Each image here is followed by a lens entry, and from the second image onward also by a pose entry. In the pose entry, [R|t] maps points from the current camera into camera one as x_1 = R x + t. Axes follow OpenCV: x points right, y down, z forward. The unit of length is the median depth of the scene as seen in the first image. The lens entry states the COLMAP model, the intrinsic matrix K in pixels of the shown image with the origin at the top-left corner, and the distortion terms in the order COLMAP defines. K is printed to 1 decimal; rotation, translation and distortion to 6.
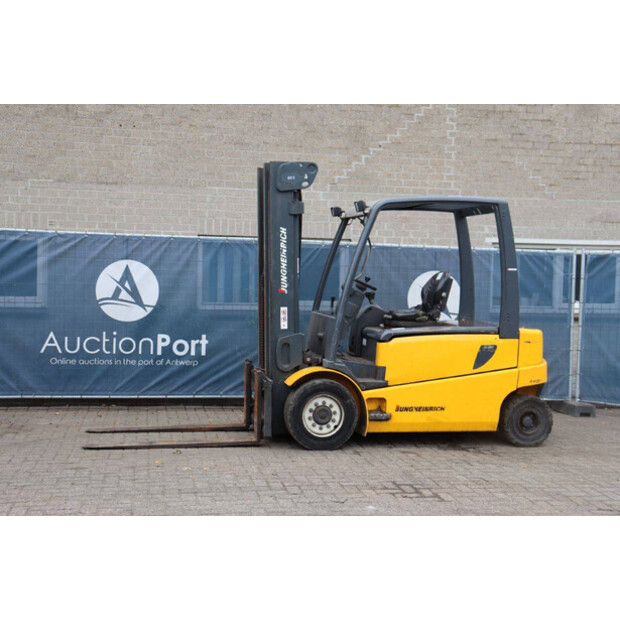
lens RADIAL K [[897.7, 0, 294.4], [0, 897.7, 309.4], [0, 0, 1]] dist [0.026481, 0.434586]
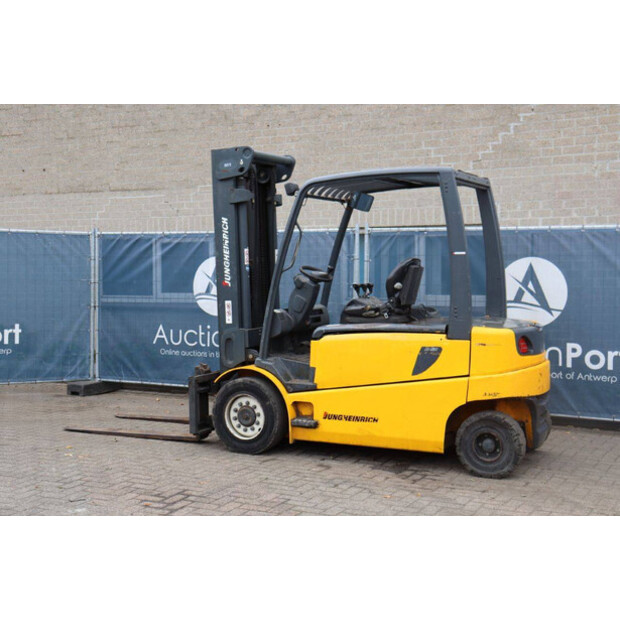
lens RADIAL K [[897.7, 0, 294.4], [0, 897.7, 309.4], [0, 0, 1]] dist [0.026481, 0.434586]
pose [[0.790866, 0.003408, -0.611980, 0.608332], [-0.003040, 0.999994, 0.001640, 0.004753], [0.611981, 0.000563, 0.790872, 0.276109]]
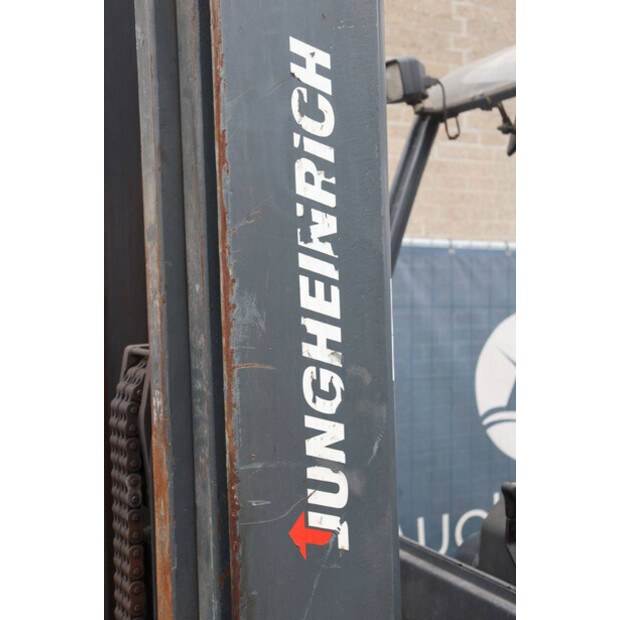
lens RADIAL K [[865.2, 0, 310.0], [0, 865.2, 310.0], [0, 0, 1]] dist [0.021929, 0.045890]
pose [[0.957341, -0.040954, 0.286043, -0.047153], [0.049996, 0.998452, -0.024374, -0.048263], [-0.284602, 0.037635, 0.957907, 0.848142]]
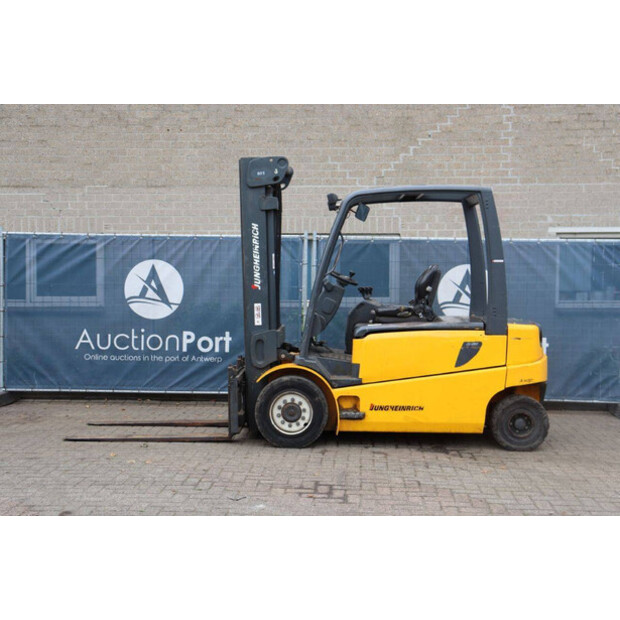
lens RADIAL K [[897.7, 0, 294.4], [0, 897.7, 309.4], [0, 0, 1]] dist [0.026481, 0.434586]
pose [[0.970687, -0.007969, -0.240215, 0.258098], [0.008154, 0.999967, -0.000225, 0.004476], [0.240208, -0.001740, 0.970720, 0.040529]]
